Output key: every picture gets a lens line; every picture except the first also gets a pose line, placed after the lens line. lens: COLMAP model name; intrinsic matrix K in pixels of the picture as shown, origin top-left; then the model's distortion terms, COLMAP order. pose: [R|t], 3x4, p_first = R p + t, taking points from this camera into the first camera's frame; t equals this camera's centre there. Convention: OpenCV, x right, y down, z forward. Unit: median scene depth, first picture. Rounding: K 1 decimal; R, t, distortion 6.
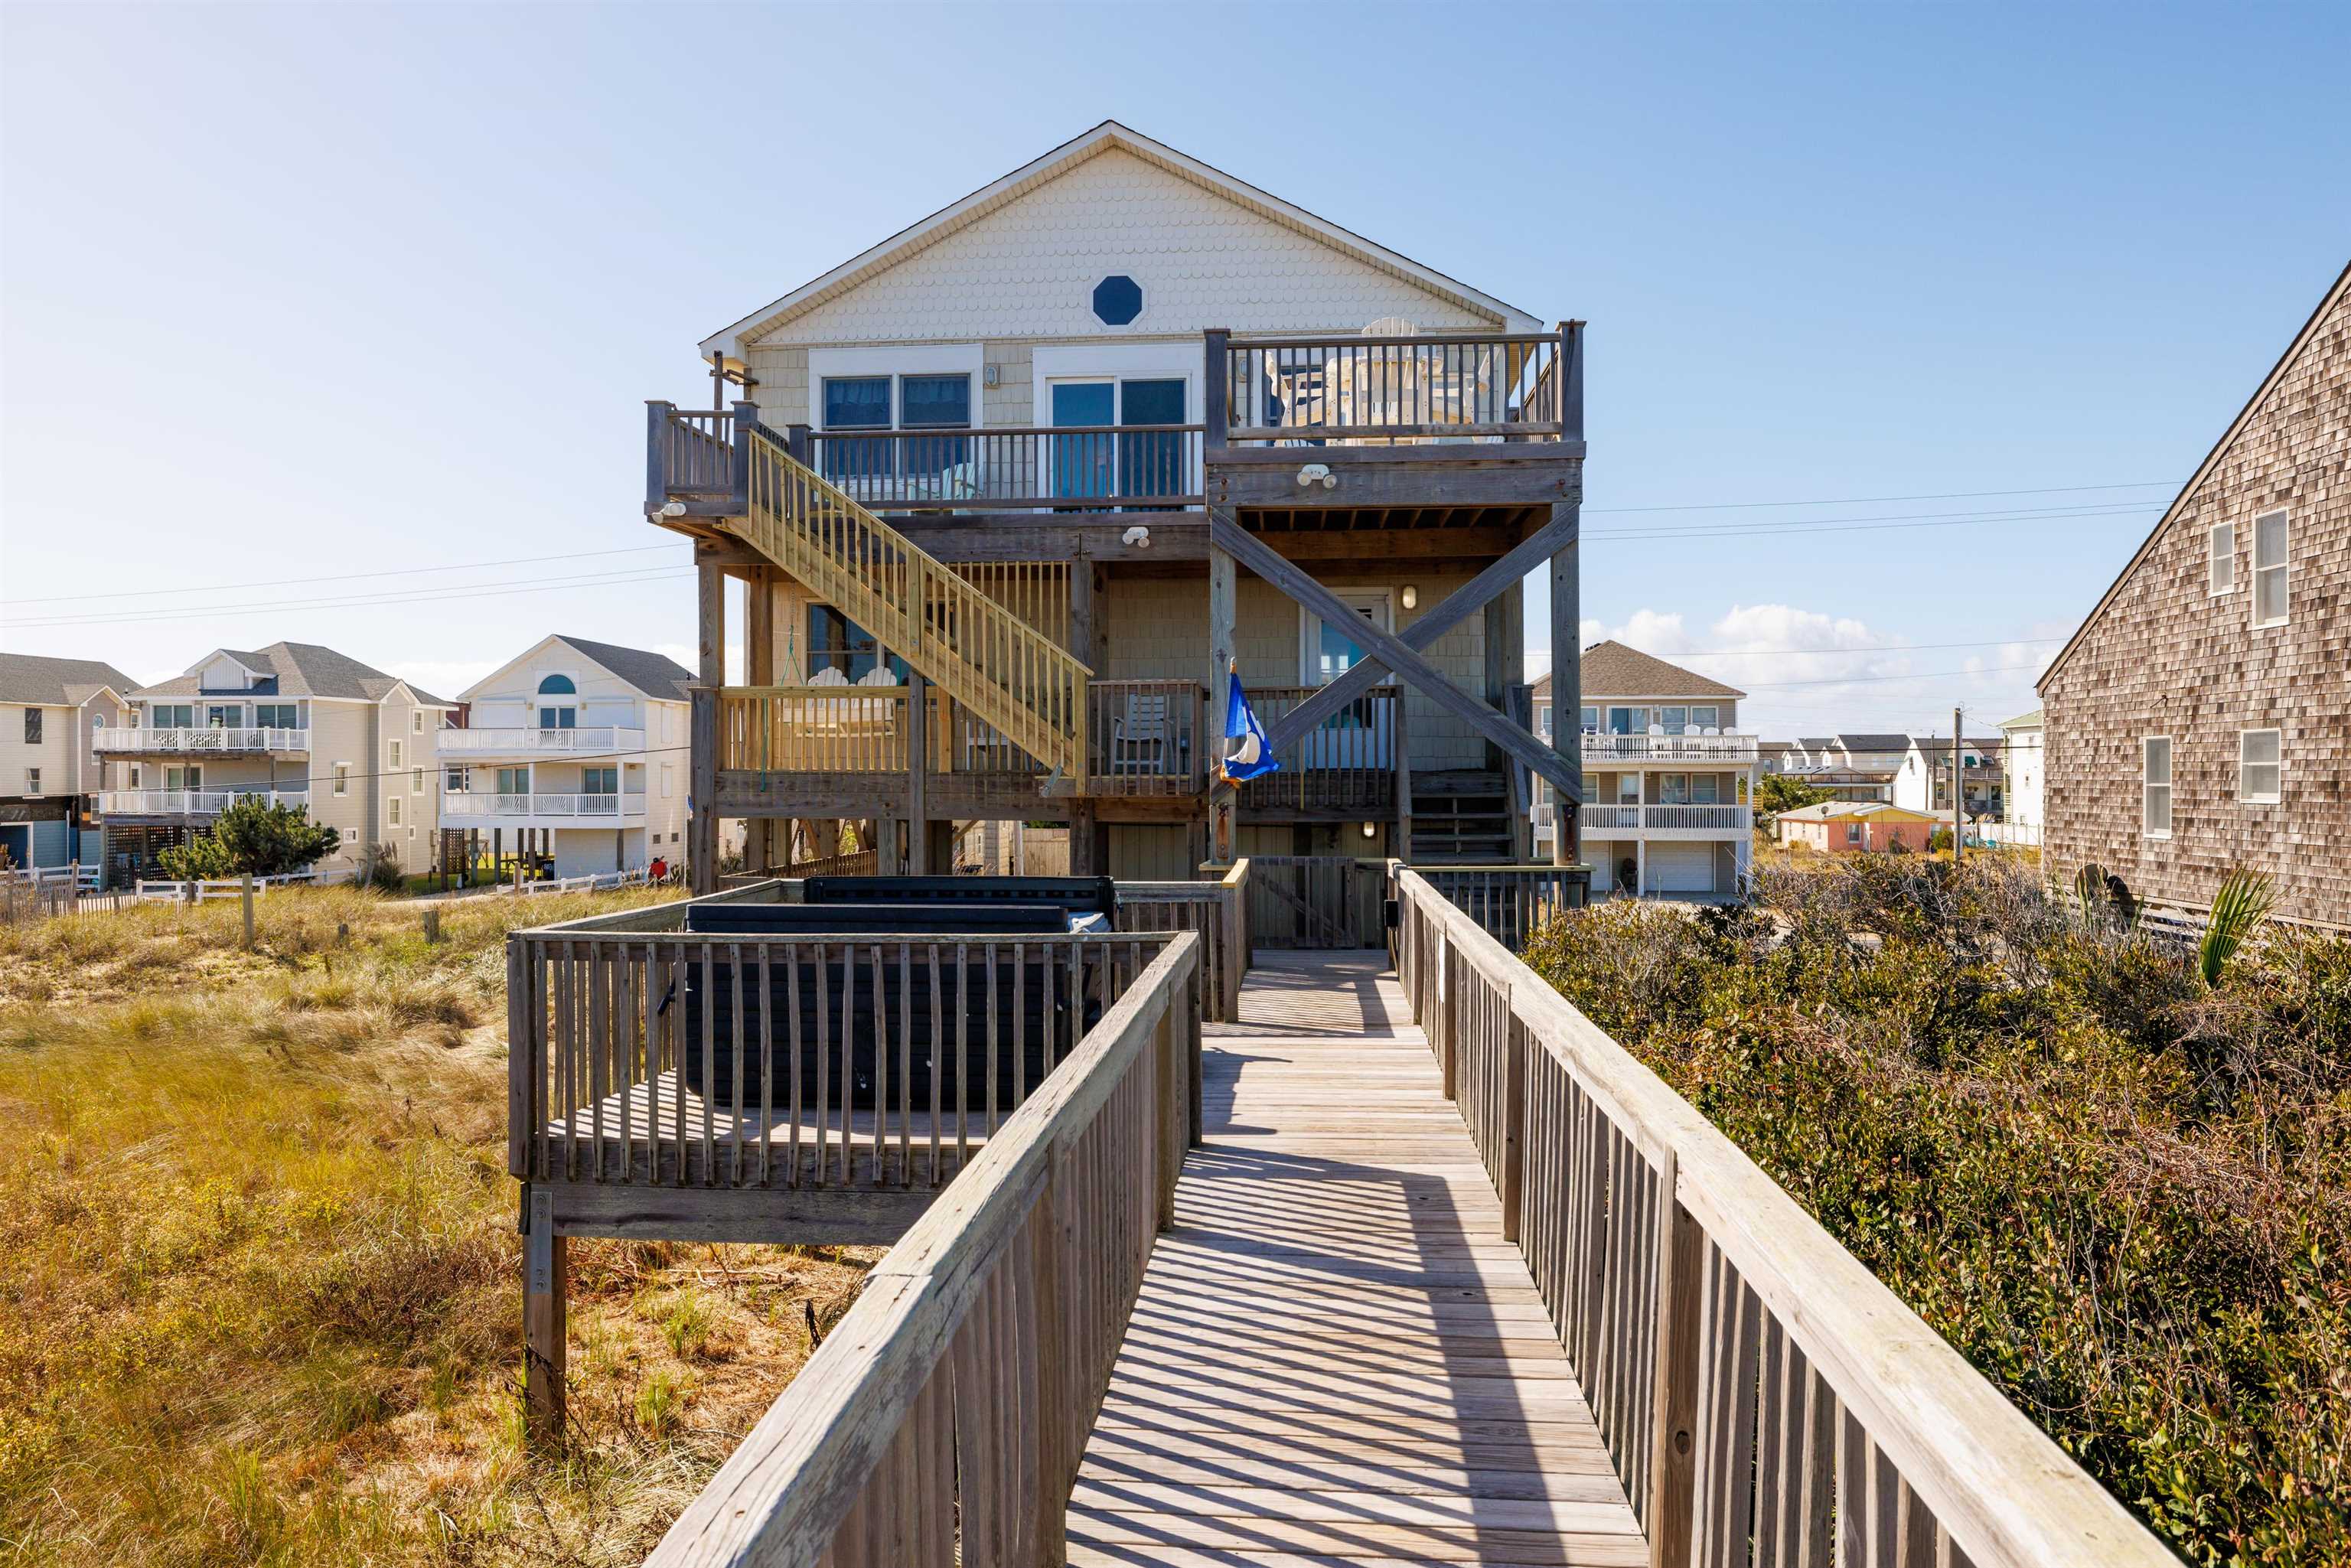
lens RADIAL K [[1619.7, 0, 1174.0], [0, 1619.7, 775.5], [0, 0, 1]] dist [0.000937, 0.003075]
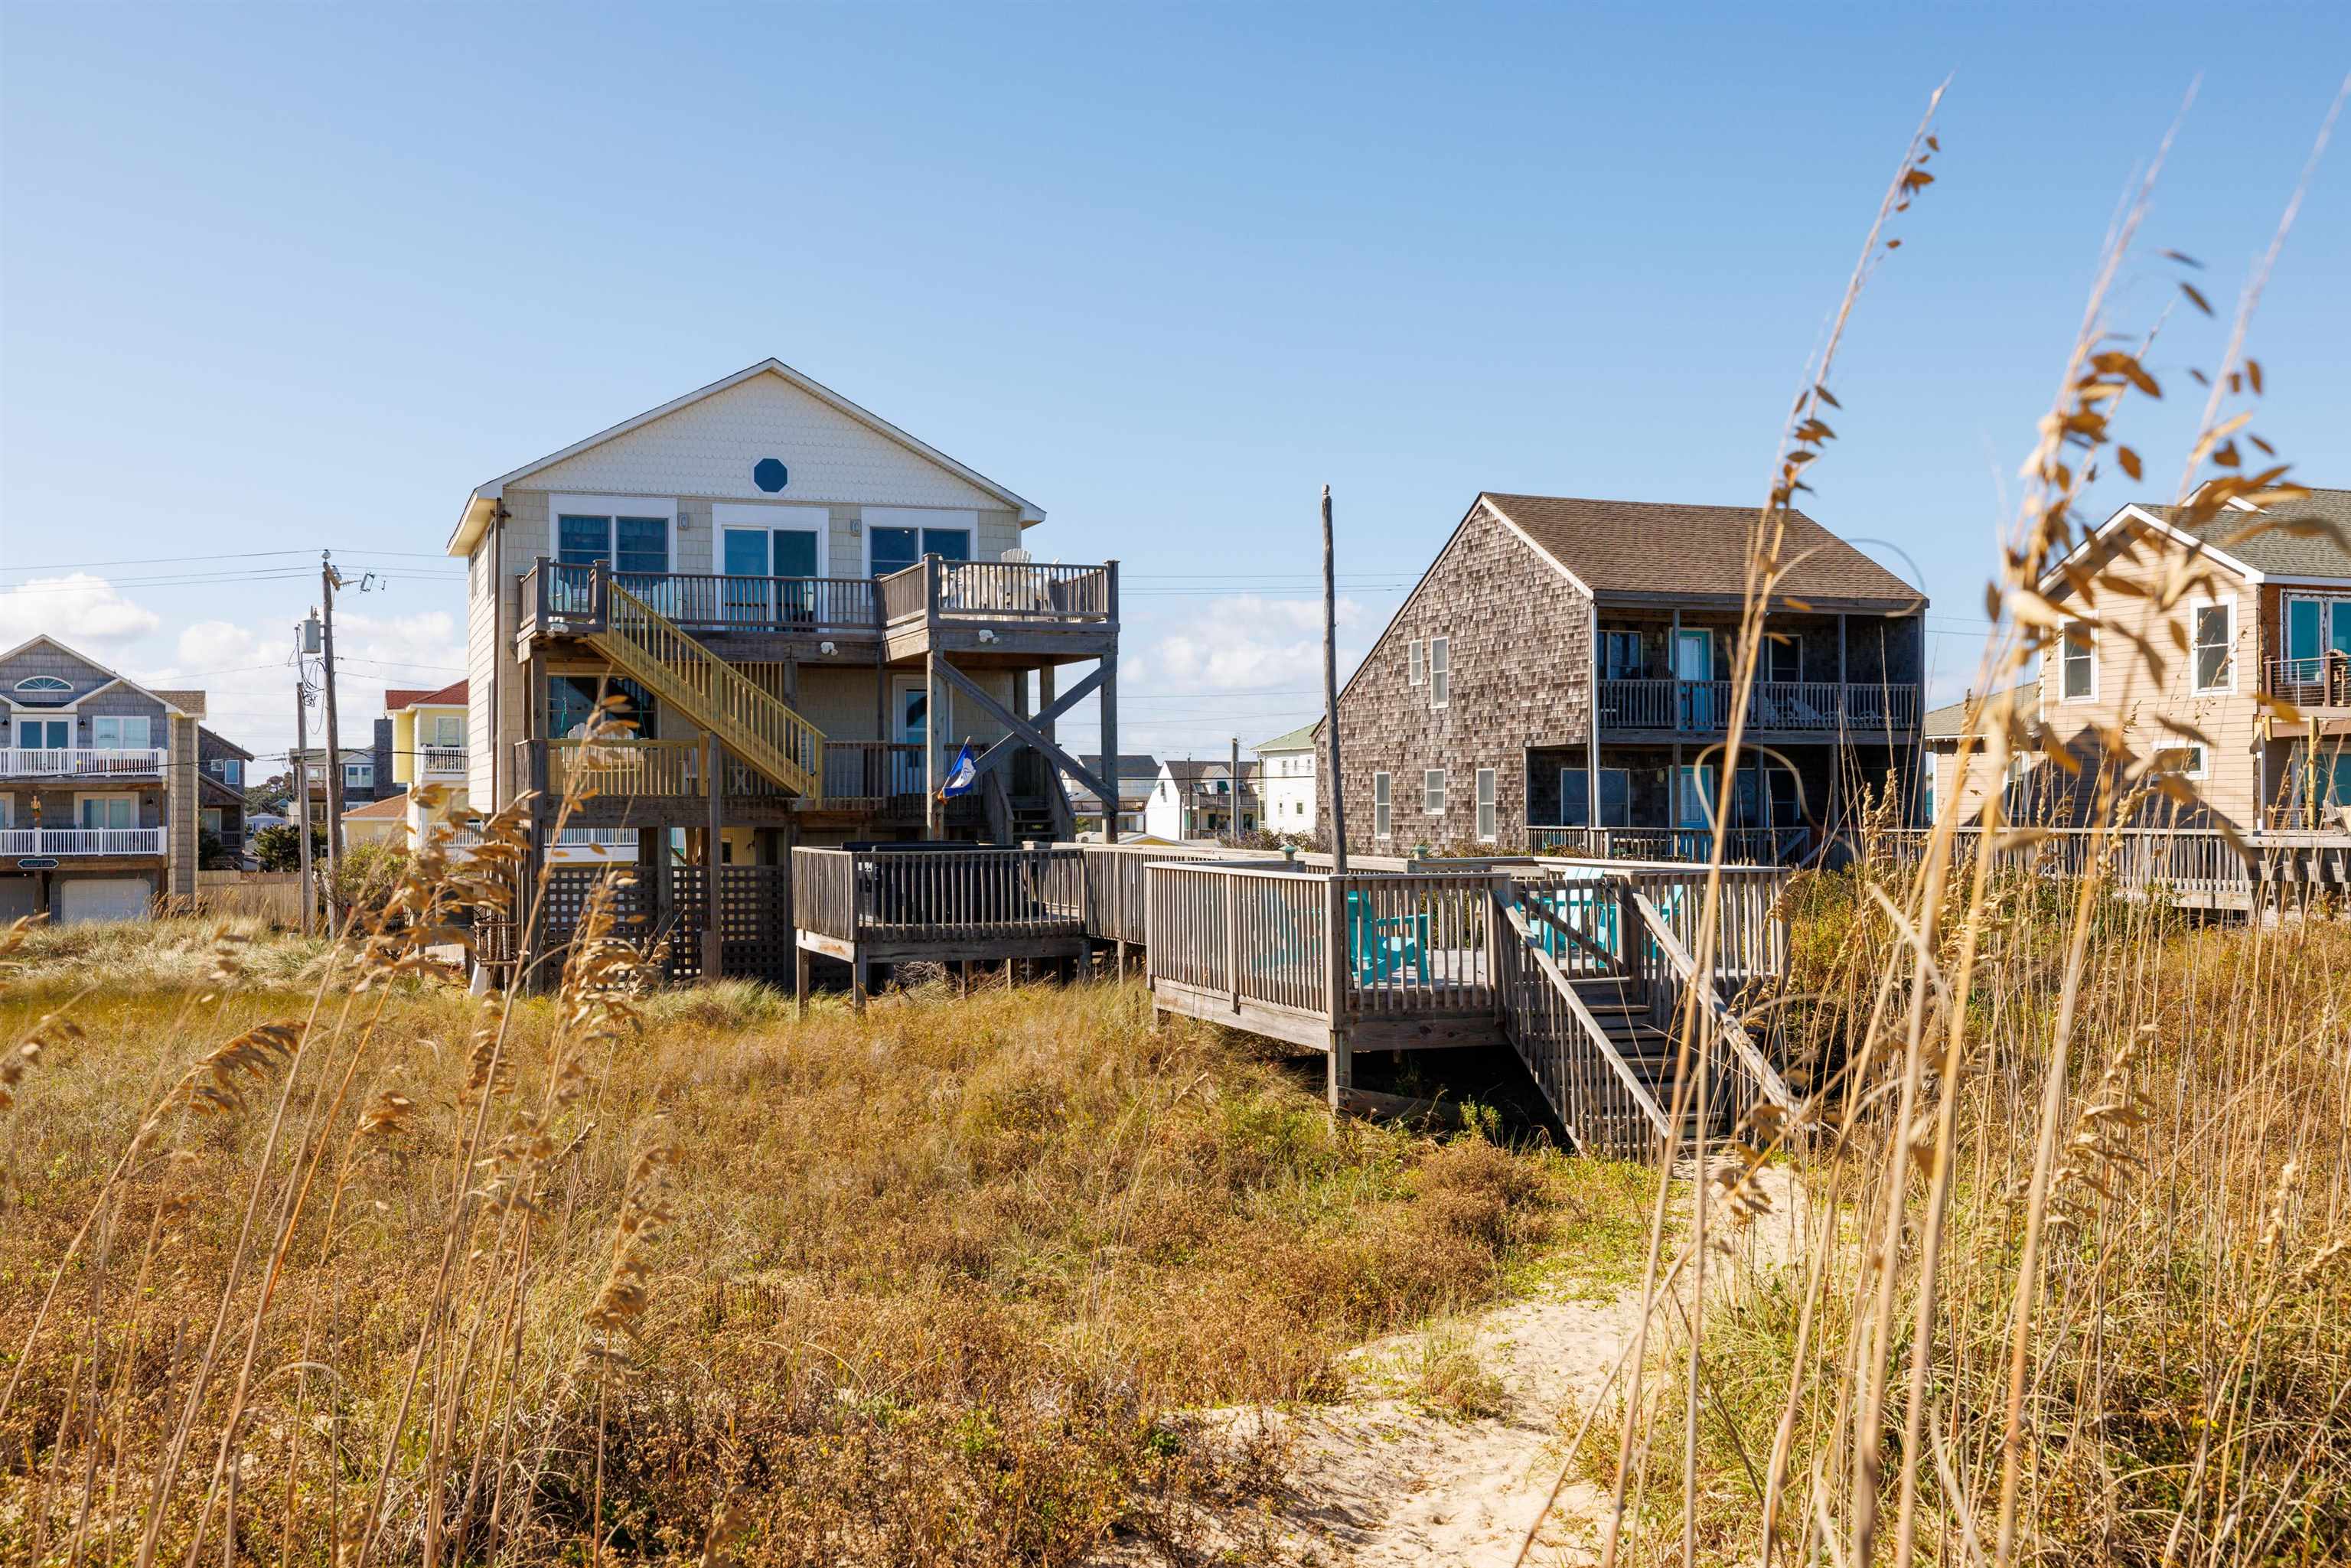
lens RADIAL K [[2331.2, 0, 1175.5], [0, 2331.2, 784.0], [0, 0, 1]] dist [0.010625, 0.018256]
pose [[0.902350, 0.002334, 0.430997, -0.609022], [0.001713, 0.999958, -0.009002, 0.007187], [-0.431000, 0.008861, 0.902308, -1.058866]]
